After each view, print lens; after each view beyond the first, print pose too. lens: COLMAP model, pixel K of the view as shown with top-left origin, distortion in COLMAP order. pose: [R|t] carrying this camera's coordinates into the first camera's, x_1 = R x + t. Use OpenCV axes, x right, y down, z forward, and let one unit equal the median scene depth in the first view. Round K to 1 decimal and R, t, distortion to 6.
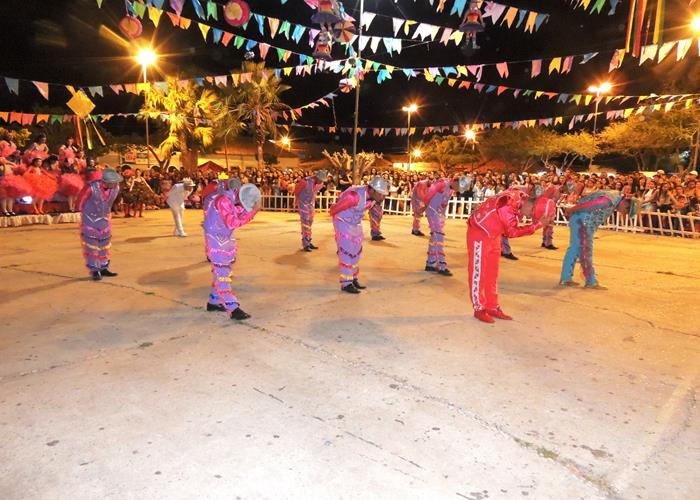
lens RADIAL K [[559.4, 0, 350.0], [0, 559.4, 250.0], [0, 0, 1]] dist [-0.016741, -0.001274]
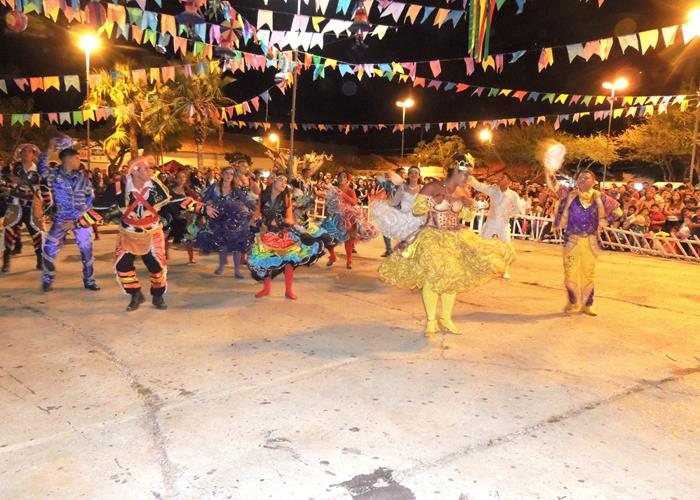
lens RADIAL K [[786.3, 0, 513.2], [0, 786.3, 249.1], [0, 0, 1]] dist [-0.024252, -0.015032]
pose [[0.999469, 0.023970, -0.022051, 0.375107], [-0.025064, 0.998394, -0.050797, 0.033819], [0.020798, 0.051323, 0.998466, -0.237590]]
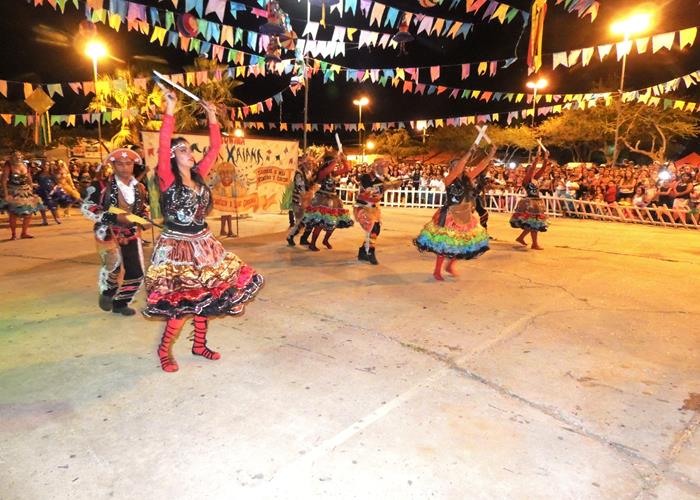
lens RADIAL K [[637.4, 0, 391.0], [0, 637.4, 260.5], [0, 0, 1]] dist [-0.016369, -0.003791]
pose [[0.993023, -0.021844, 0.115881, 0.024198], [0.020439, 0.999703, 0.013298, 0.029796], [-0.116137, -0.010837, 0.993174, -0.218928]]
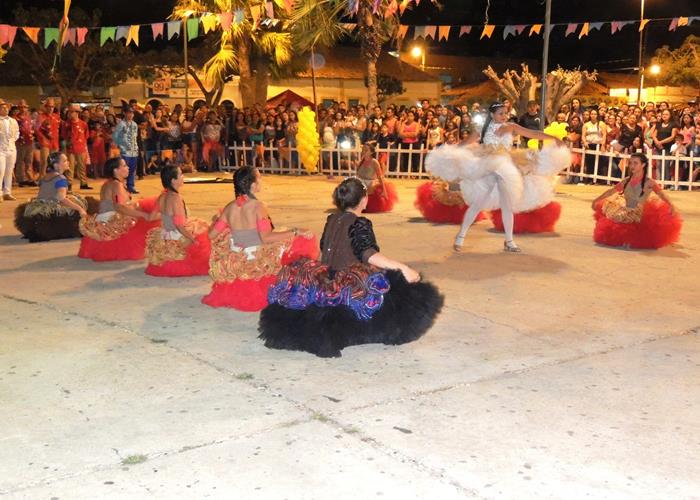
lens RADIAL K [[887.0, 0, 317.4], [0, 887.0, 247.9], [0, 0, 1]] dist [-0.076573, 0.026834]
pose [[0.975115, 0.019246, -0.220863, -0.013796], [-0.014378, 0.999617, 0.023629, -0.018864], [0.221233, -0.019866, 0.975019, 0.115052]]
